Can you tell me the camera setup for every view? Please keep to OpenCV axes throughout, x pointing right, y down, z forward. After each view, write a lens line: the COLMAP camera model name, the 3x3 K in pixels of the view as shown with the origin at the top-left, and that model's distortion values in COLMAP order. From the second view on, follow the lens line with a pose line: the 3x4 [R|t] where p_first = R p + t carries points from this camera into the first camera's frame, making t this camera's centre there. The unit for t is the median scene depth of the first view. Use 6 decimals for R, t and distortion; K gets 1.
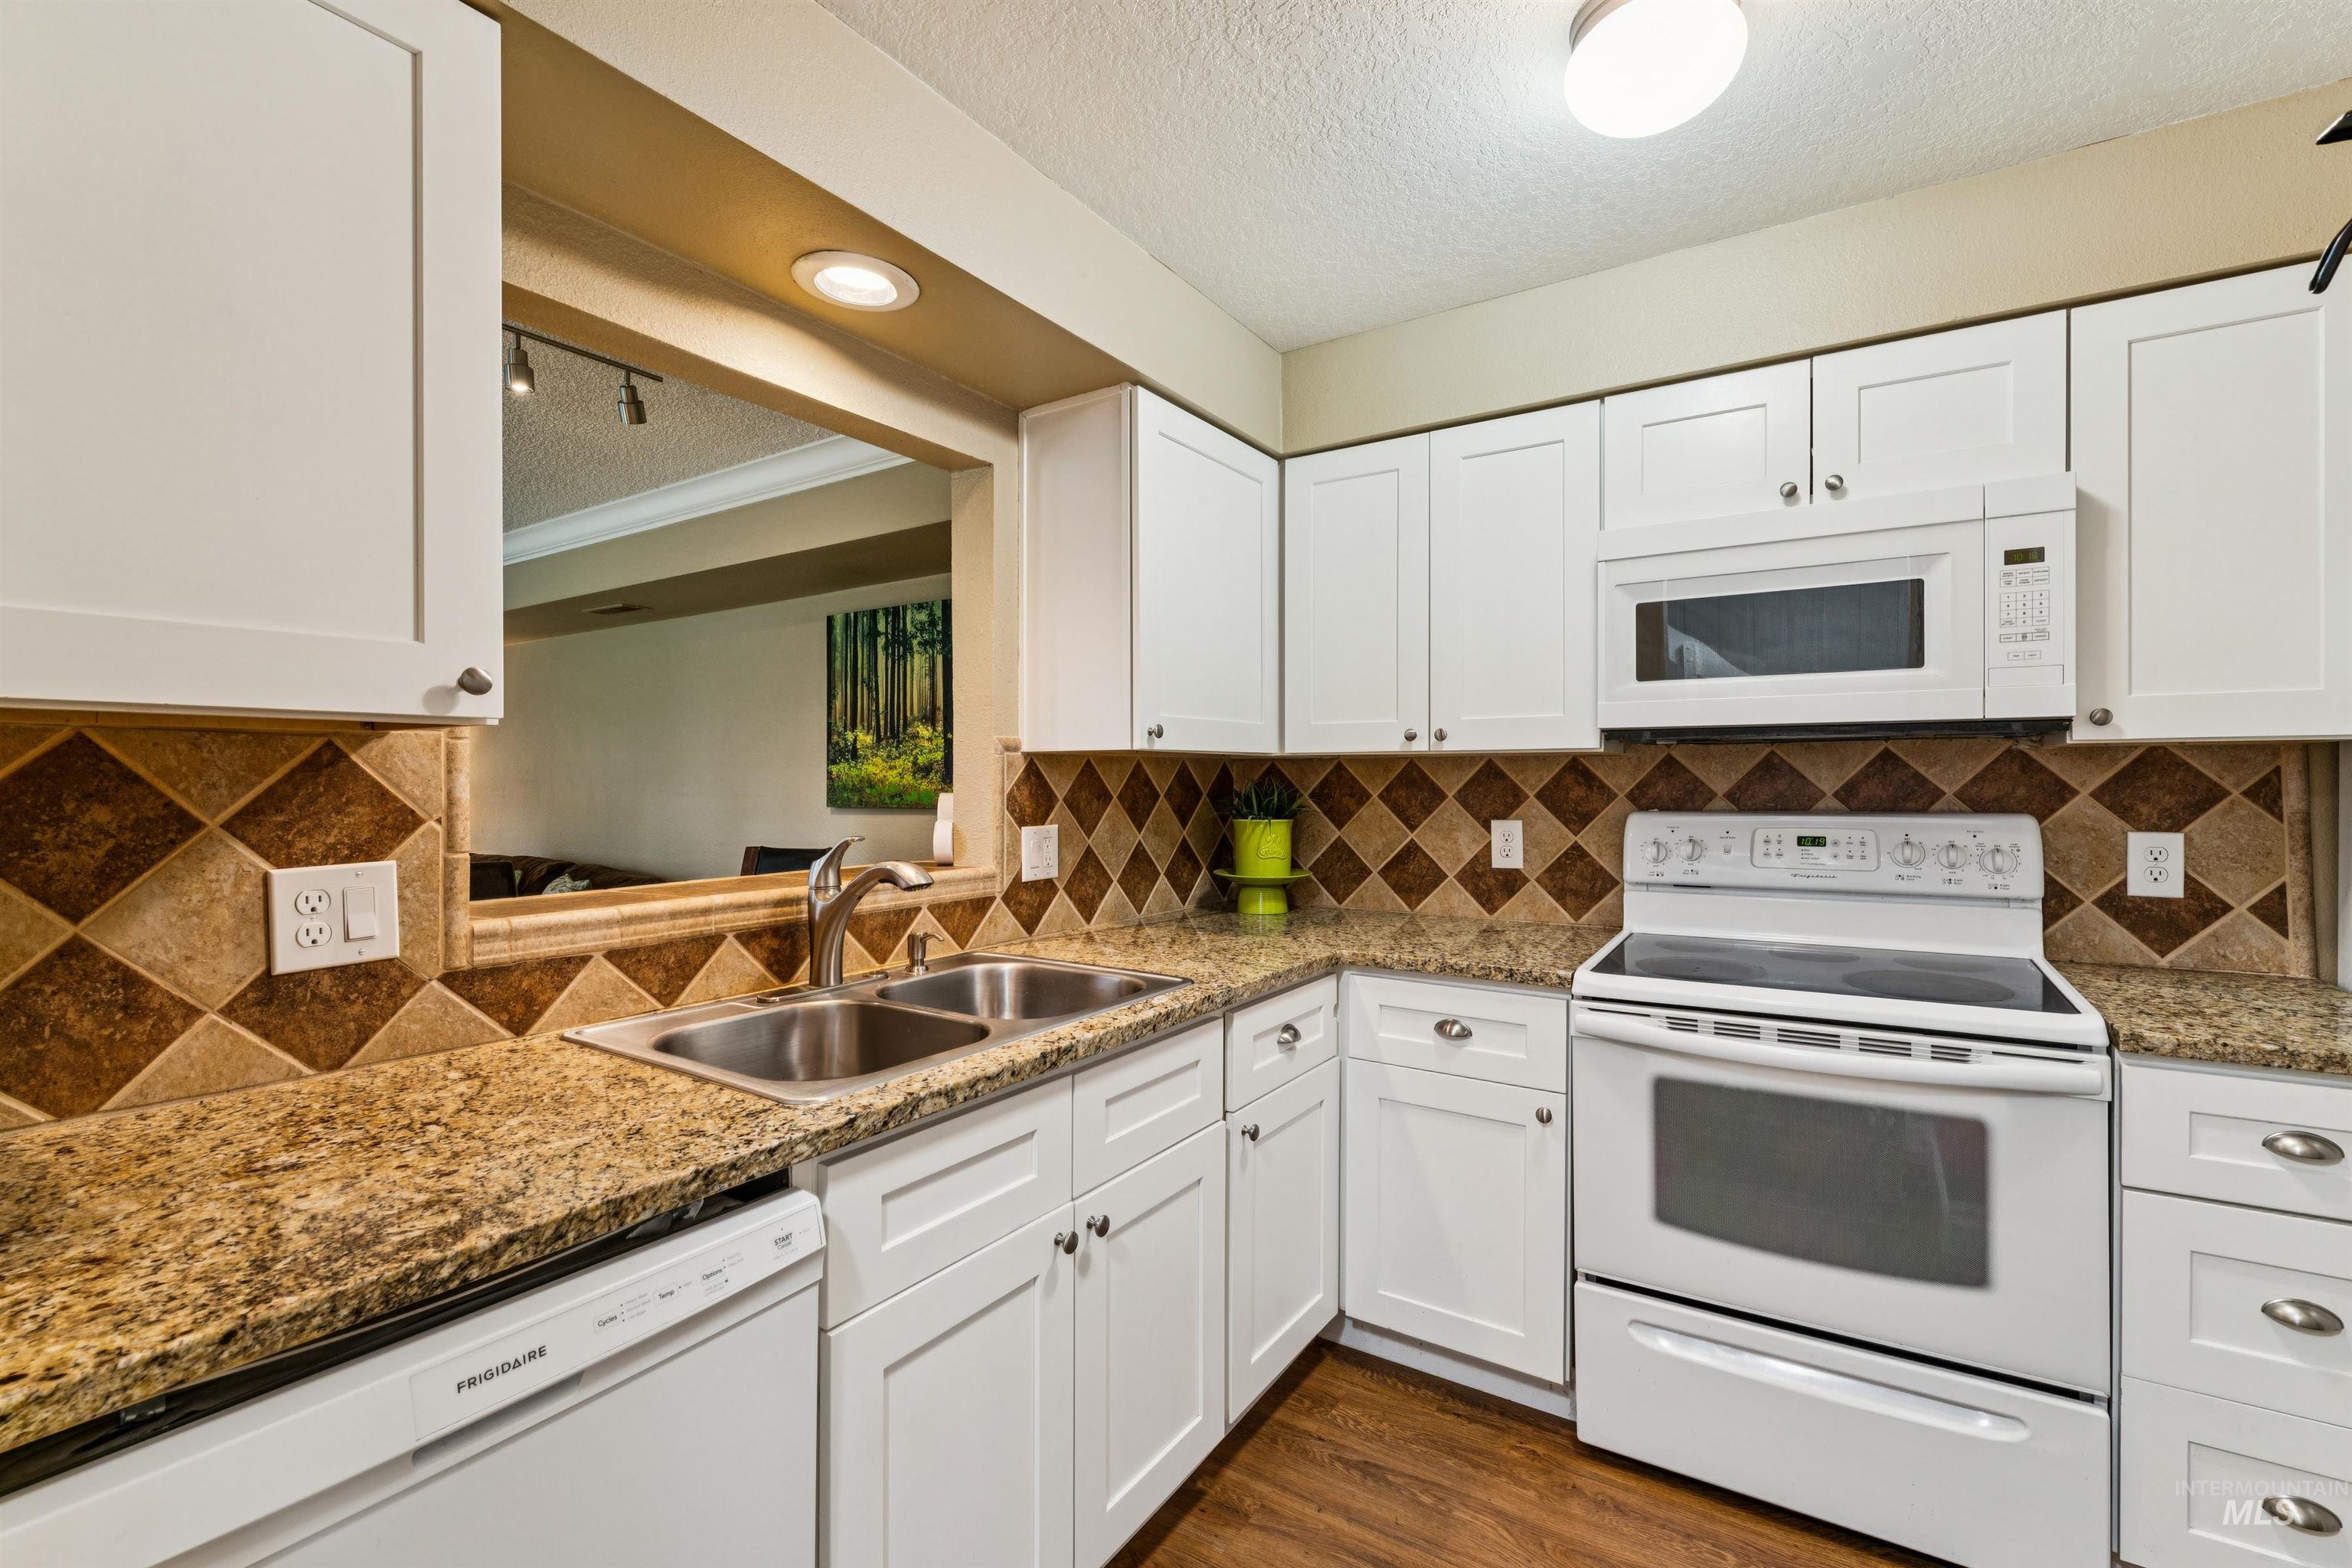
lens RADIAL K [[1005.2, 0, 1181.5], [0, 1005.2, 785.0], [0, 0, 1]] dist [-0.001538, -0.000866]
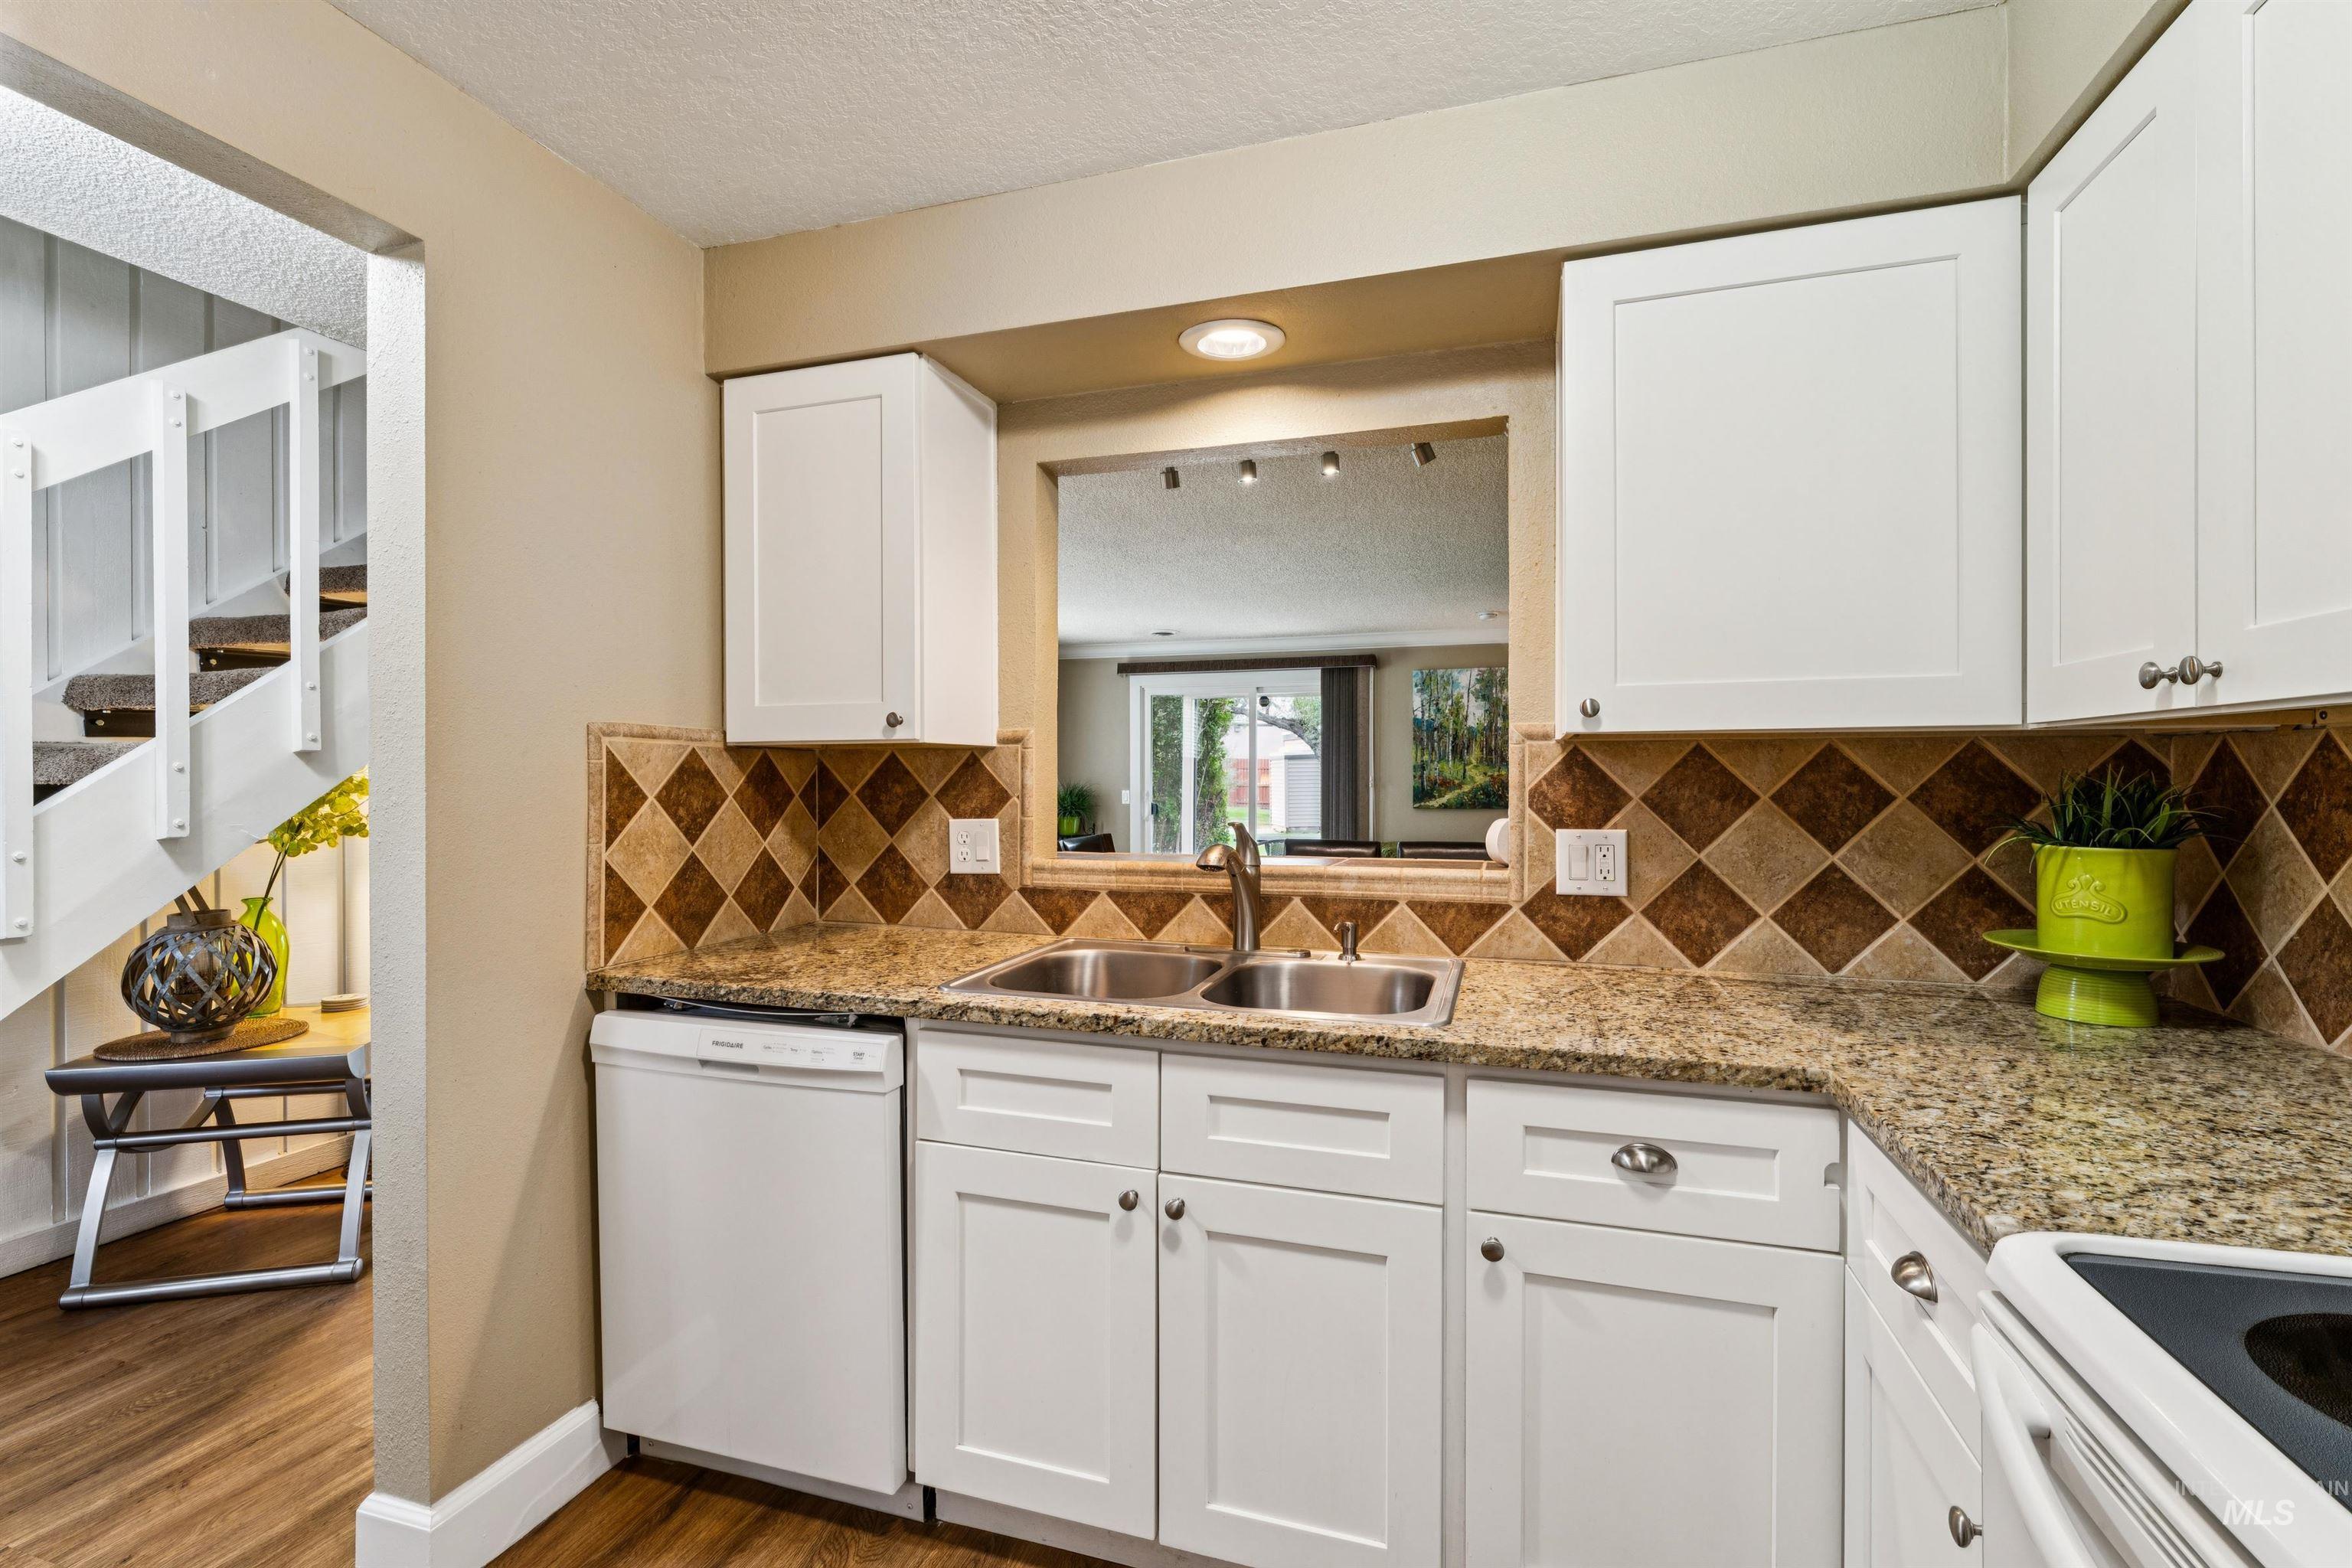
lens RADIAL K [[1055.8, 0, 1177.9], [0, 1055.8, 784.6], [0, 0, 1]] dist [-0.003858, 0.000869]
pose [[0.258601, 0.010058, -0.965932, 0.679116], [-0.004772, 0.999947, 0.009134, -0.002017], [0.965972, 0.002247, 0.258635, 0.515770]]
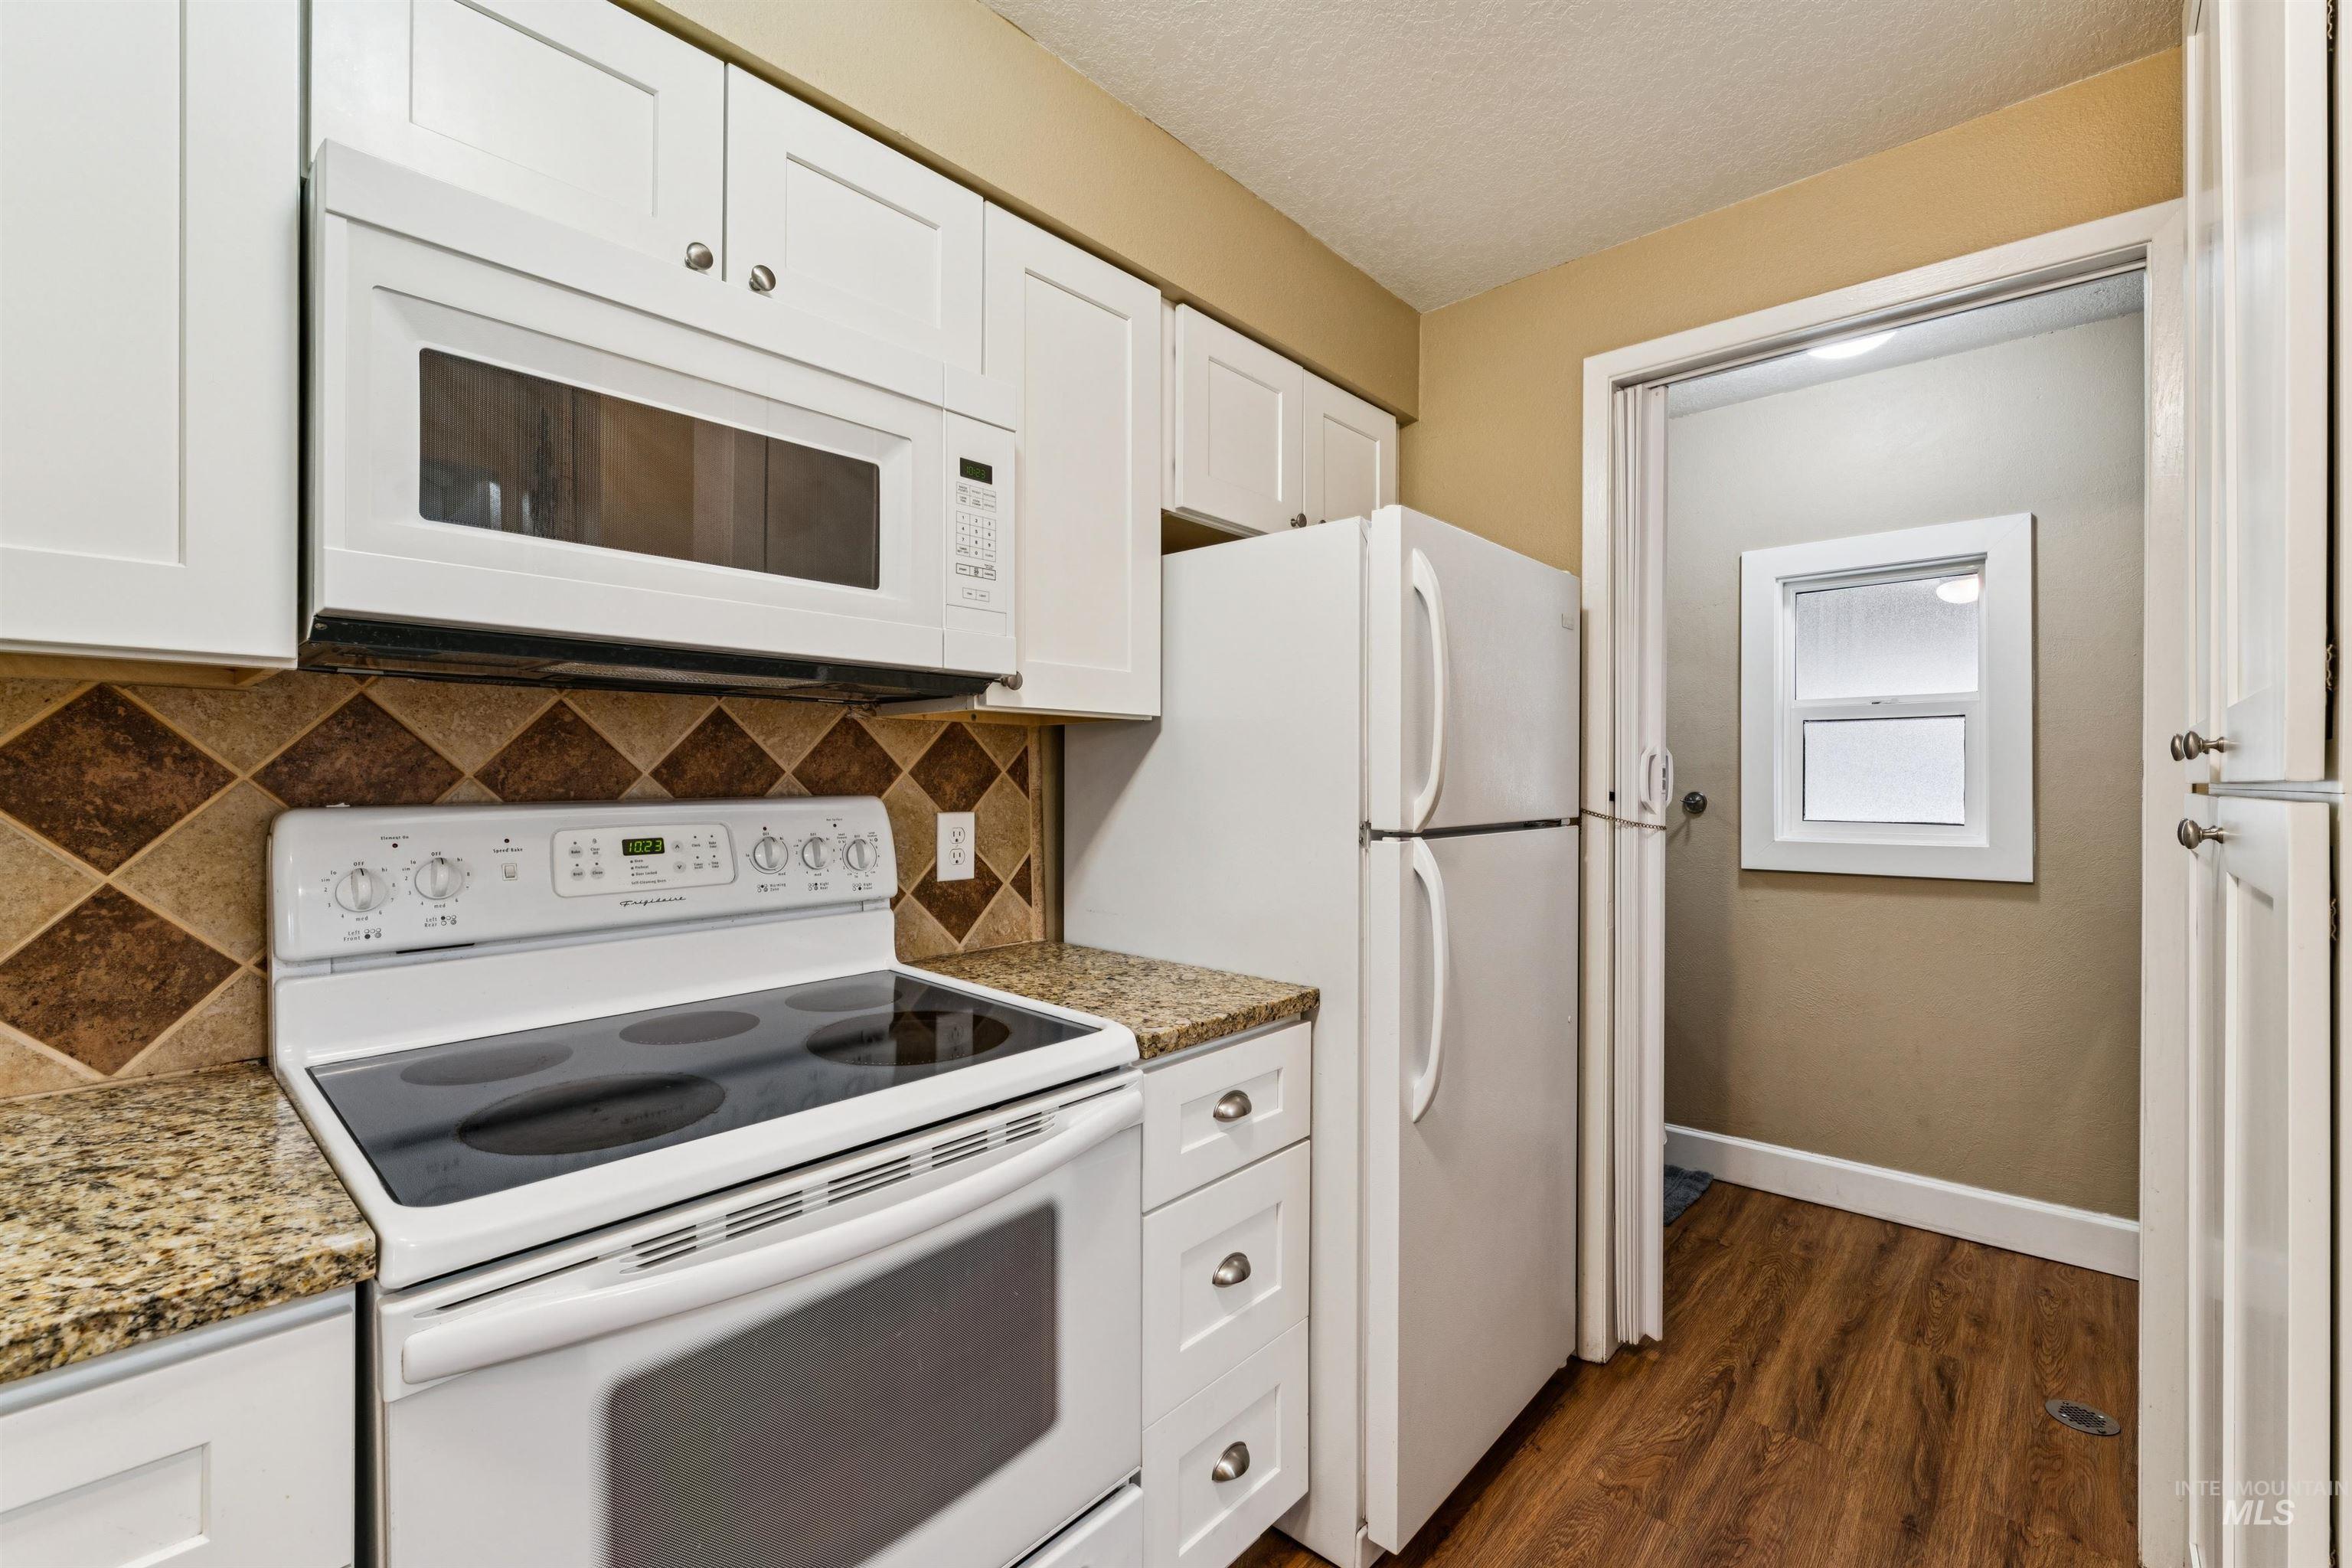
lens RADIAL K [[1005.2, 0, 1186.7], [0, 1005.2, 779.3], [0, 0, 1]] dist [-0.001538, -0.000866]
pose [[0.160300, 0.001405, 0.987067, 0.062432], [0.005335, 0.999983, -0.002289, 0.018198], [-0.987054, 0.005633, 0.160290, 0.599813]]
